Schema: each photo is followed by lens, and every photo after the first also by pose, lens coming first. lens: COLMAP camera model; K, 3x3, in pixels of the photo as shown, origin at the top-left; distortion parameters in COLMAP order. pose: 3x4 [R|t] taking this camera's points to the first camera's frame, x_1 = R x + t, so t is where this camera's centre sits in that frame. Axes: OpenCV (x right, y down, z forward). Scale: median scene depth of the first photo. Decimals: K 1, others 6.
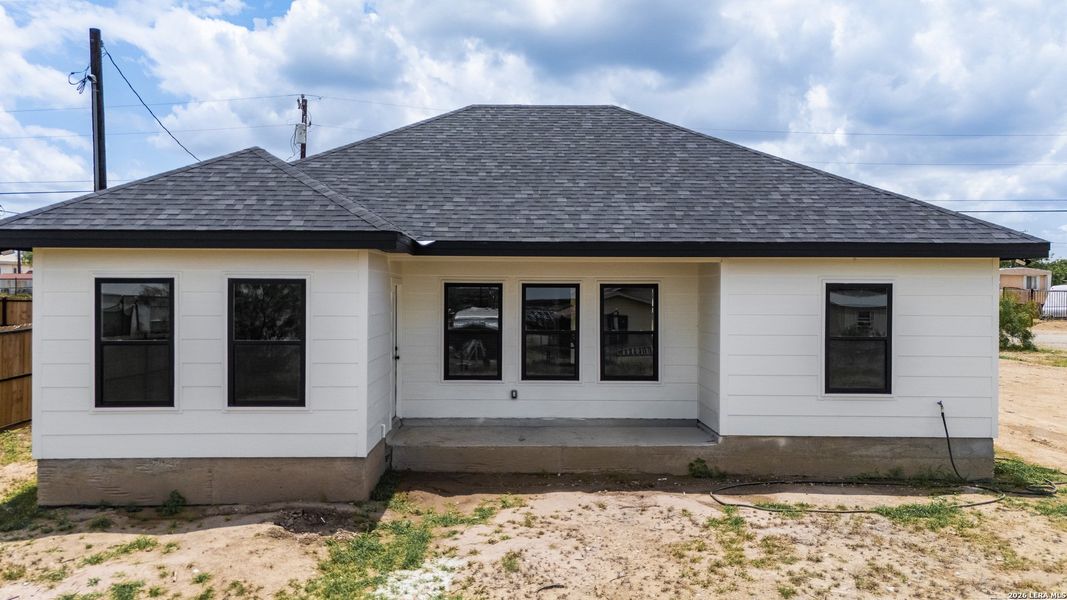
lens RADIAL K [[811.6, 0, 533.4], [0, 811.6, 334.2], [0, 0, 1]] dist [-0.013829, -0.004131]
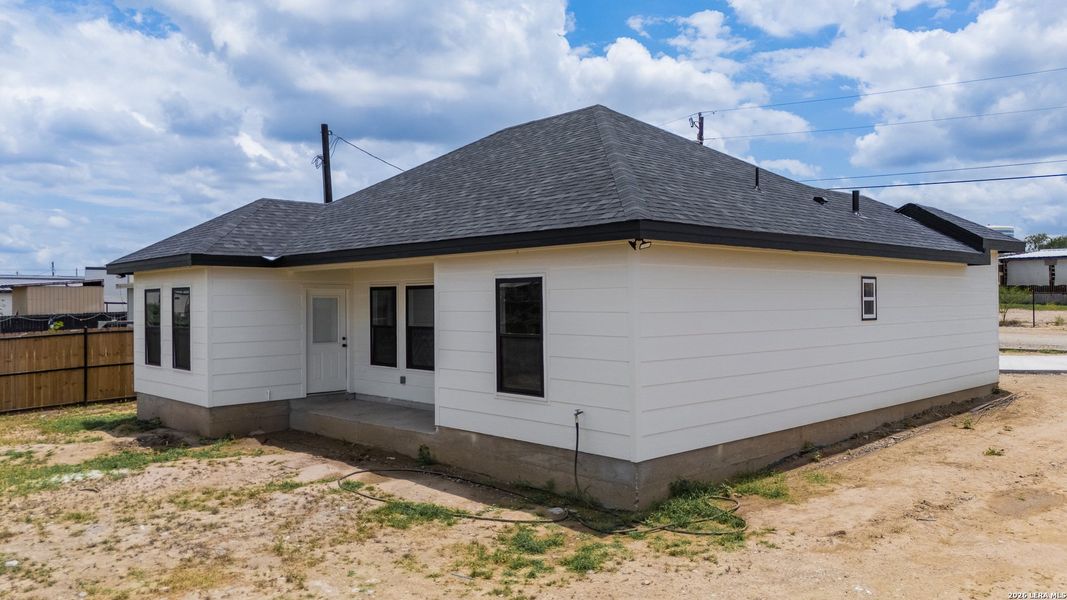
lens RADIAL K [[813.5, 0, 533.5], [0, 813.5, 300.0], [0, 0, 1]] dist [0.002120, 0.000159]
pose [[0.684338, -0.013893, -0.729033, 1.096830], [-0.022495, 0.998940, -0.040152, 0.000965], [0.728818, 0.043877, 0.683300, 0.356616]]
